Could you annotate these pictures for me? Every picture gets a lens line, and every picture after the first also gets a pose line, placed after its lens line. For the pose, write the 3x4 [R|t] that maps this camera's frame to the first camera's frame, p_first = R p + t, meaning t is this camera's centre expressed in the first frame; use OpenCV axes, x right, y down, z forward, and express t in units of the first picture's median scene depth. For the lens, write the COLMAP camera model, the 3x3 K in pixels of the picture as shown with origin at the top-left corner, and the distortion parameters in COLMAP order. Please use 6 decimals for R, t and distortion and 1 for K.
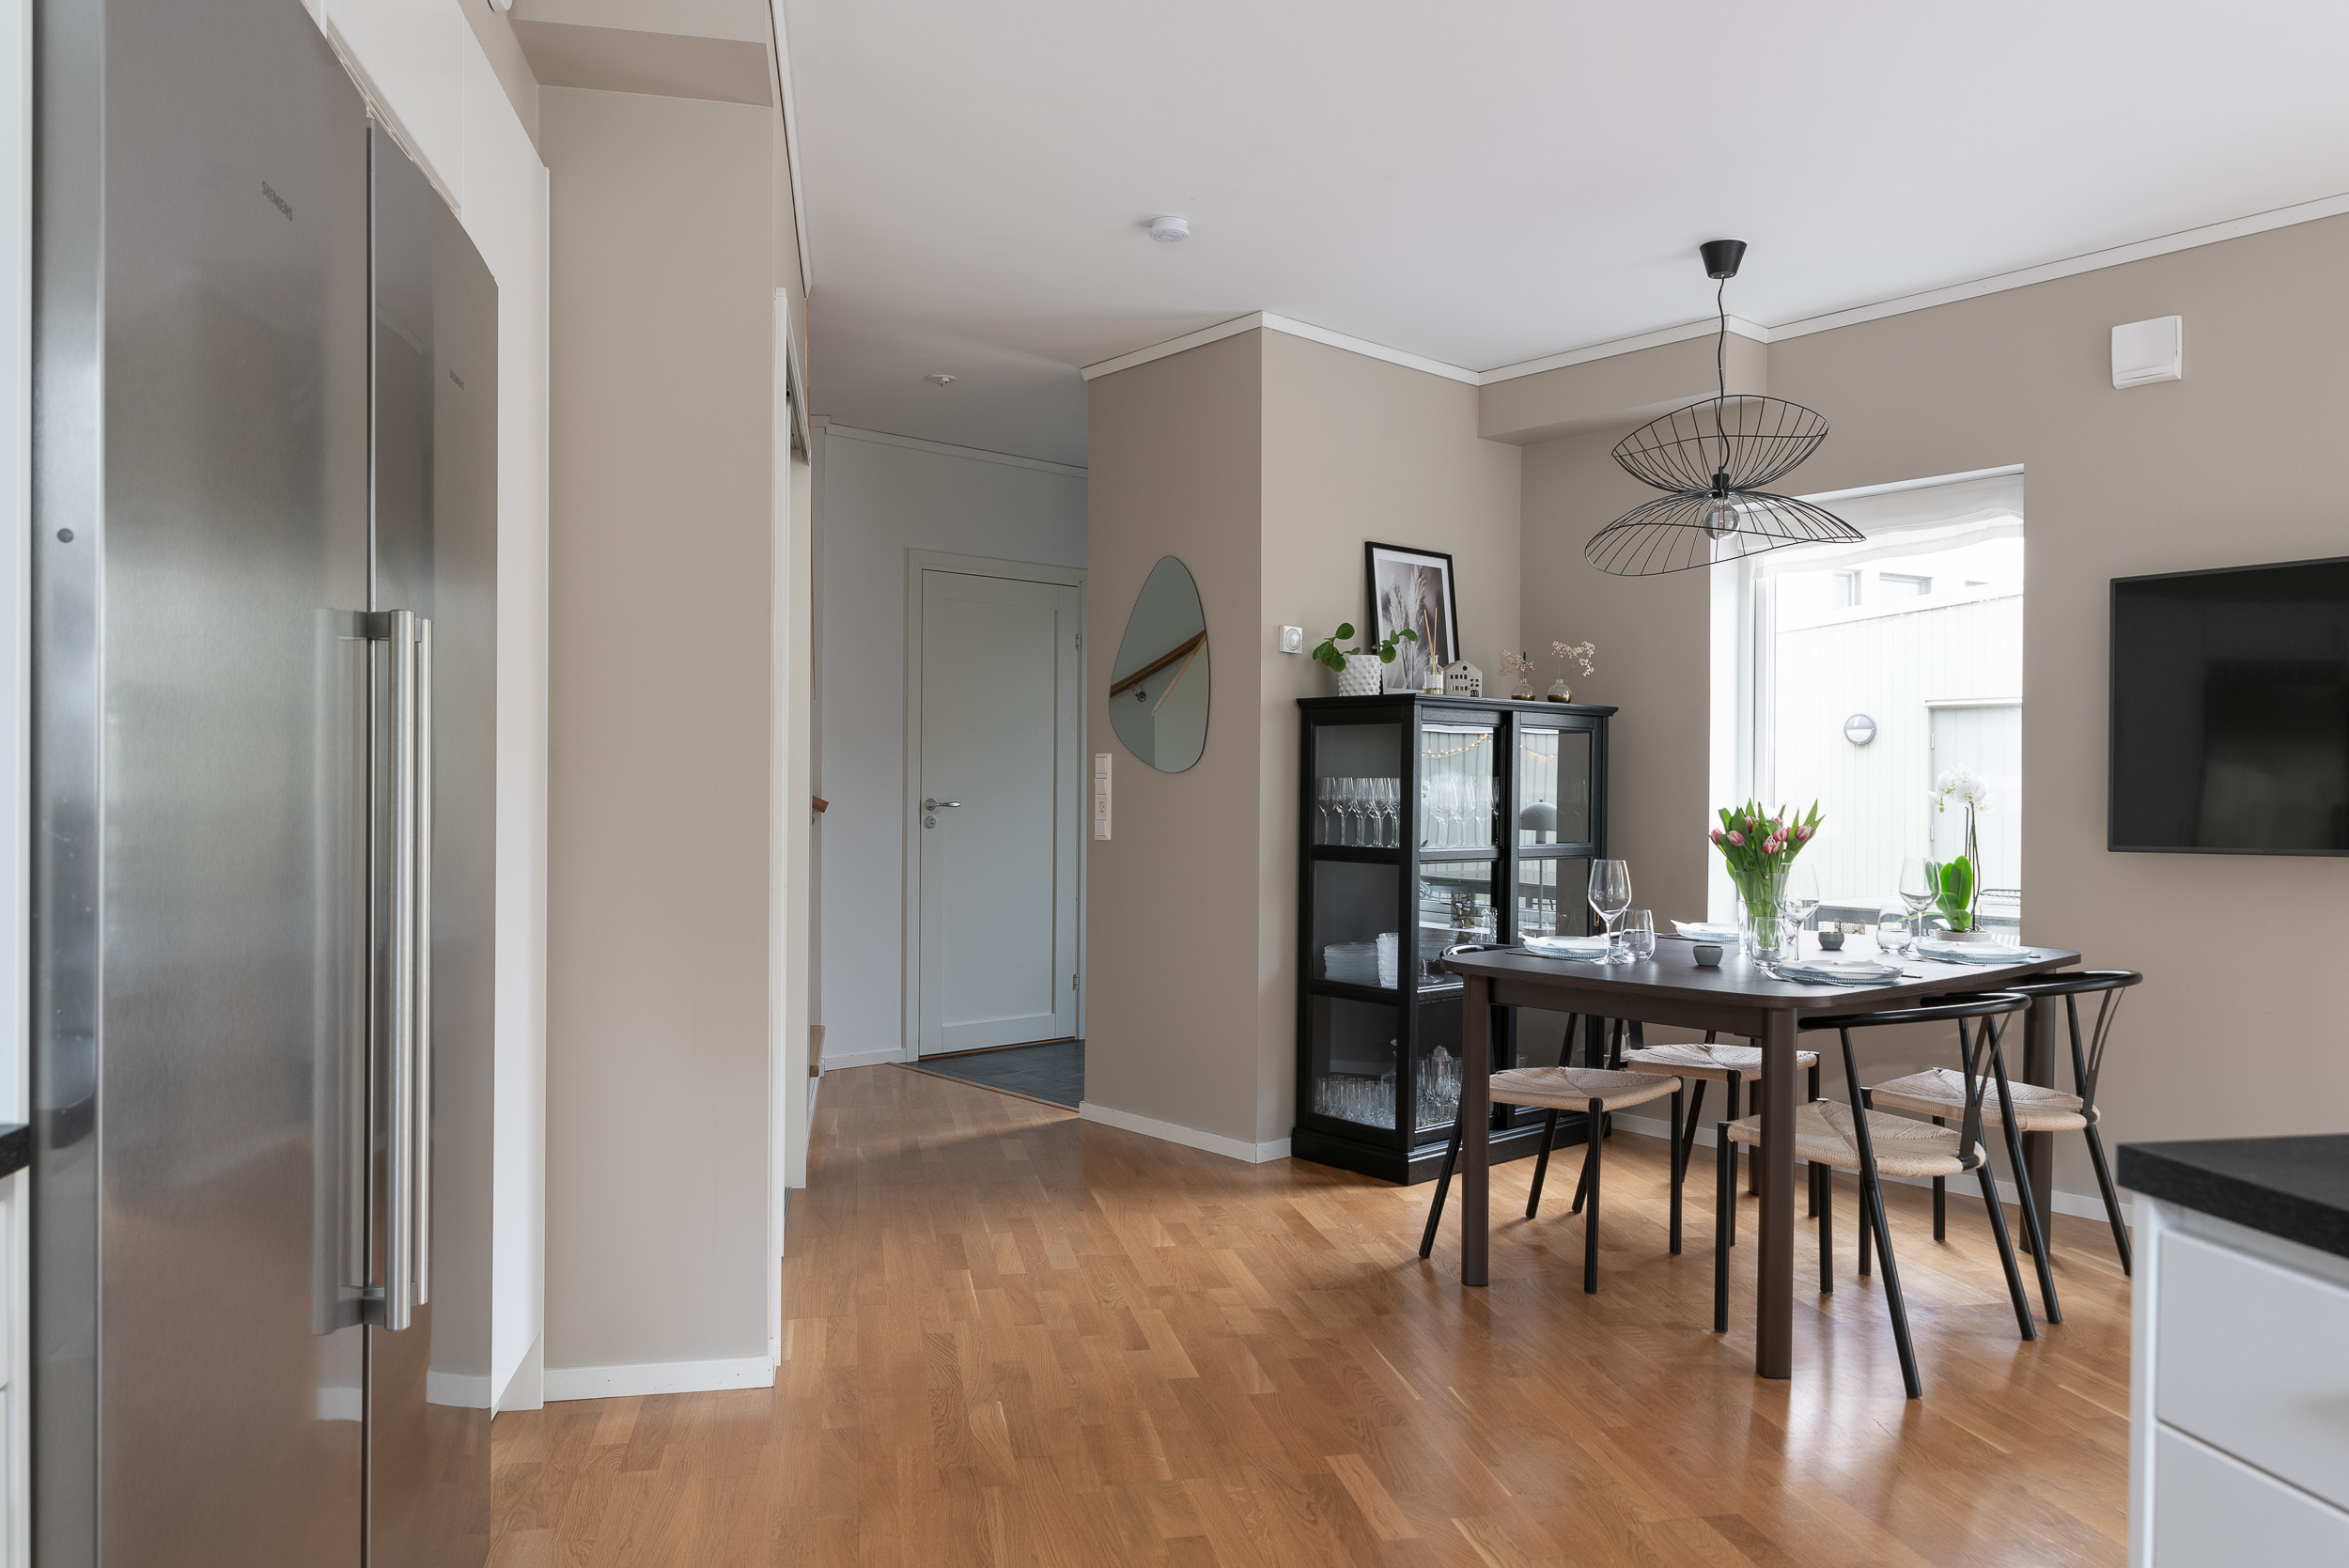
lens RADIAL K [[1670.8, 0, 1165.7], [0, 1670.8, 795.2], [0, 0, 1]] dist [-0.001722, 0.001179]
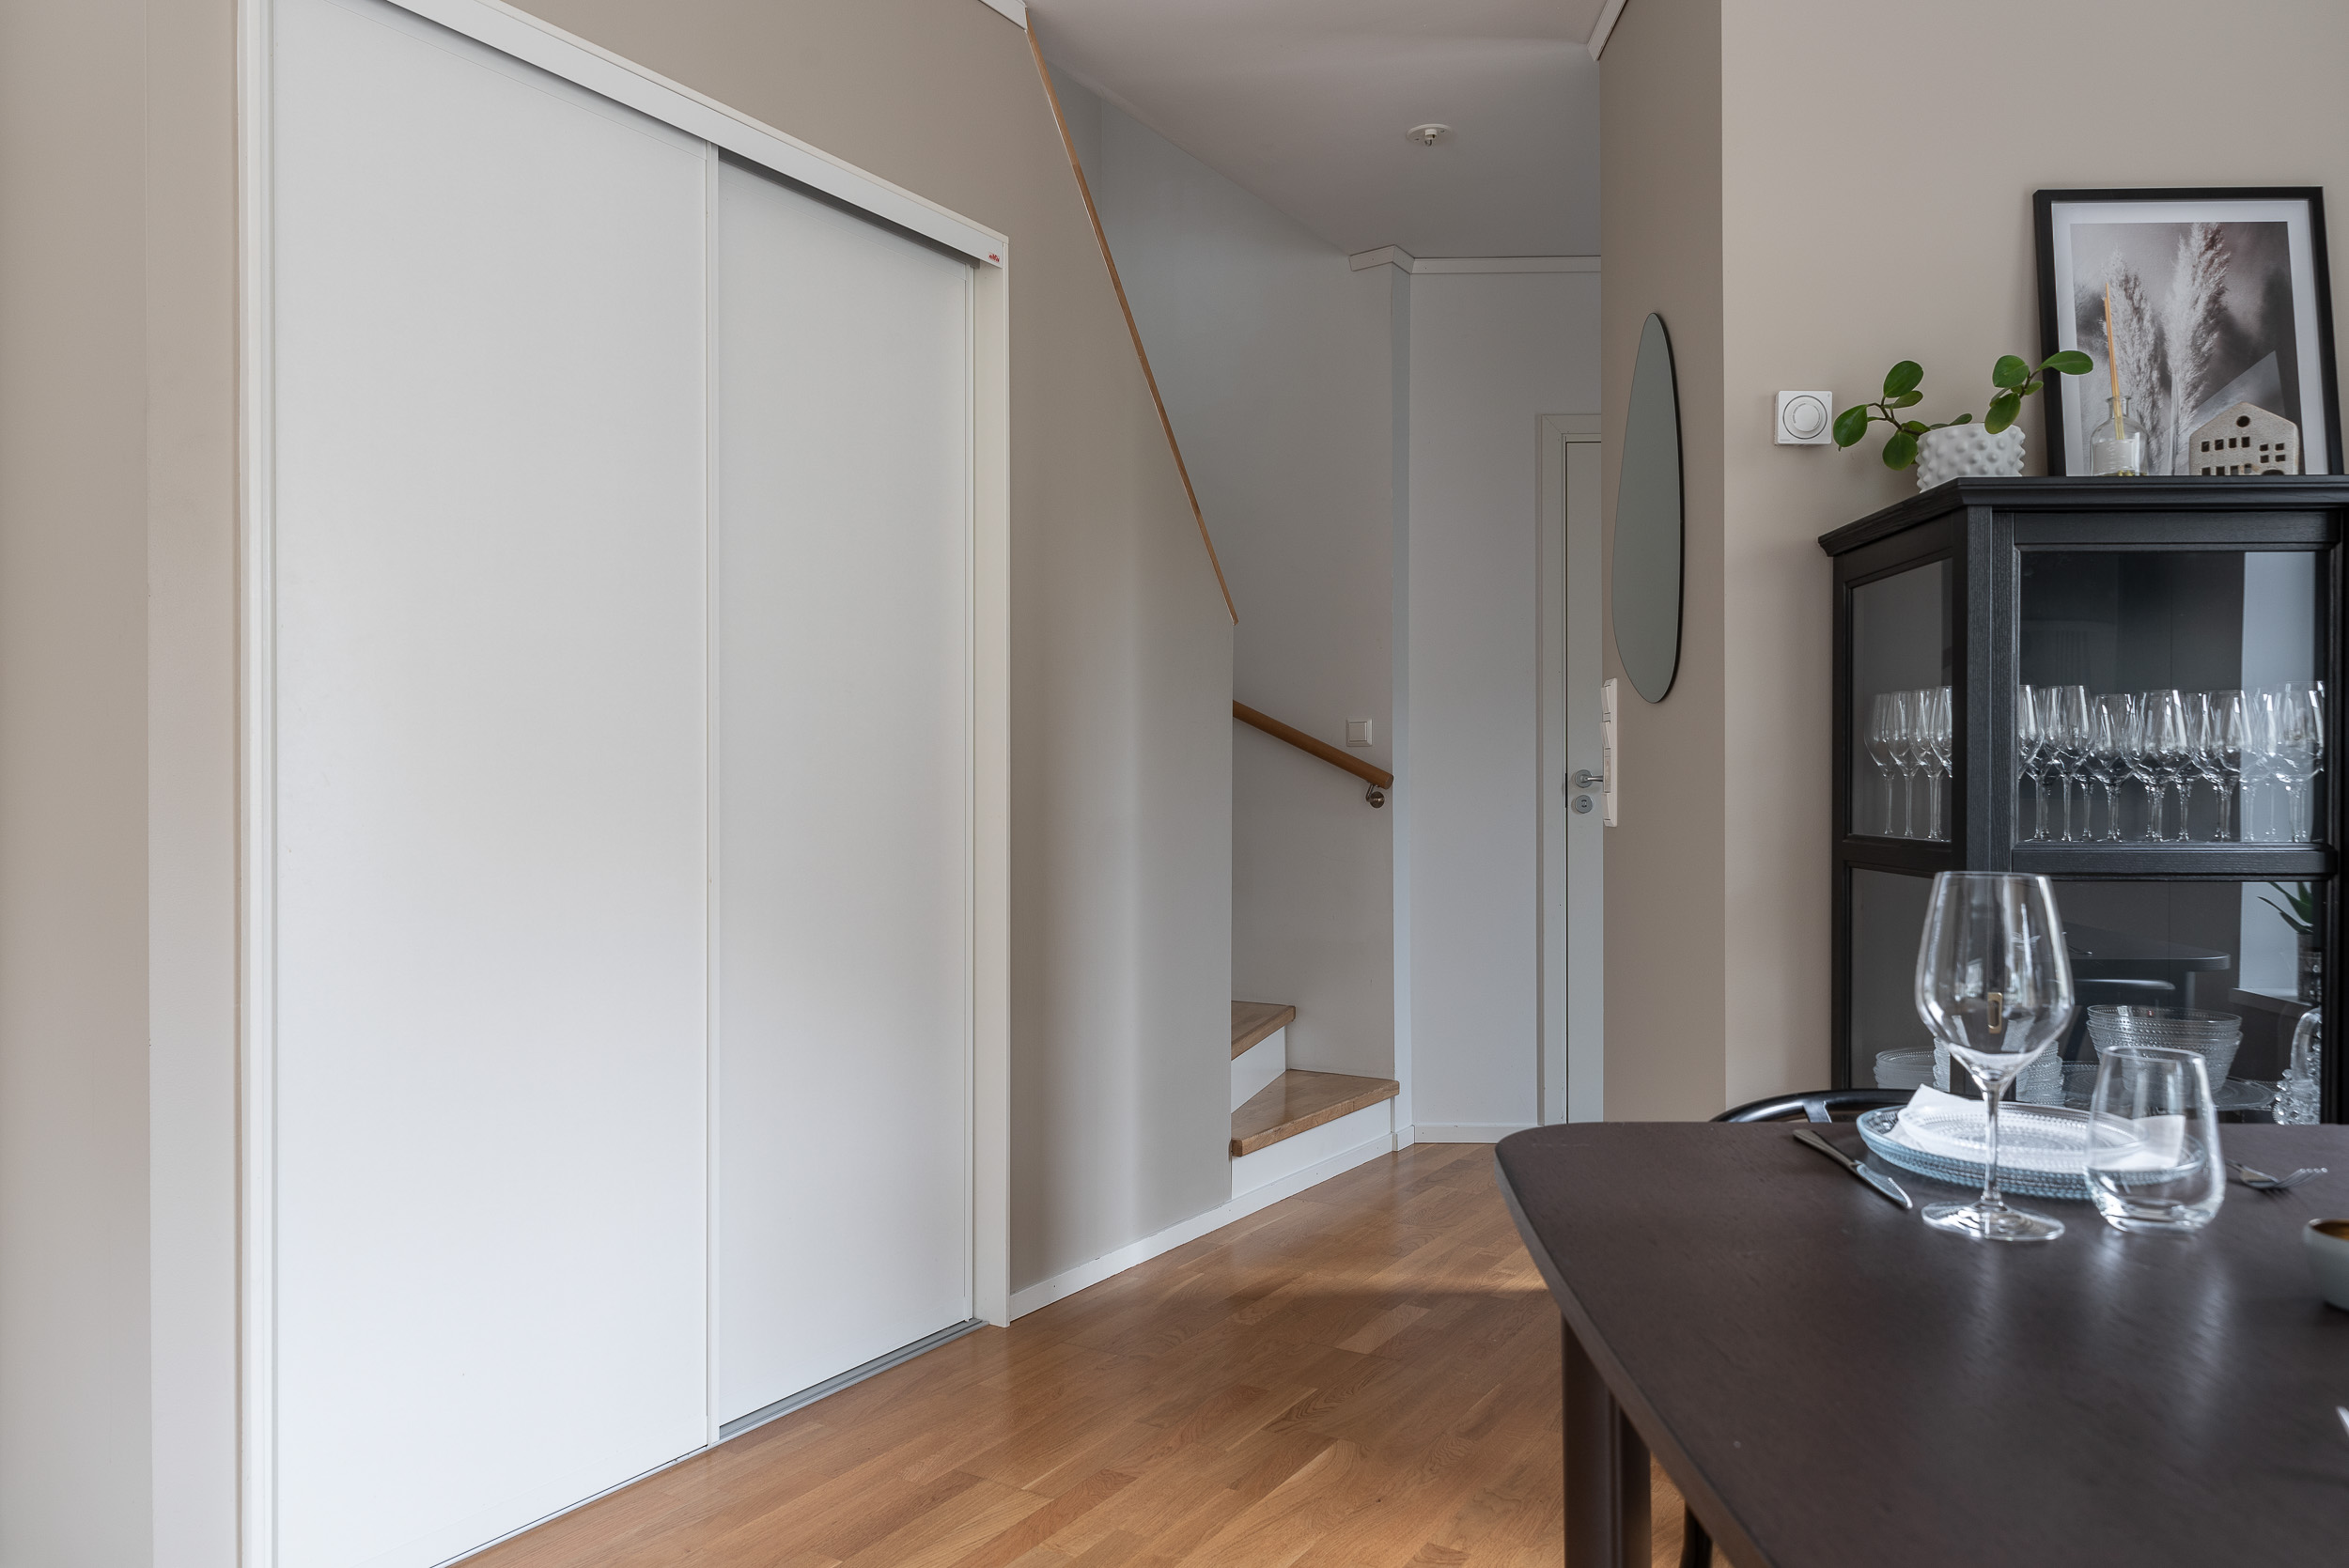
lens RADIAL K [[1617.2, 0, 1174.5], [0, 1617.2, 784.0], [0, 0, 1]] dist [0.002771, 0.002591]
pose [[0.721458, -0.006939, -0.692424, 0.256304], [-0.000144, 0.999948, -0.010170, 0.018487], [0.692459, 0.007437, 0.721419, 0.500648]]
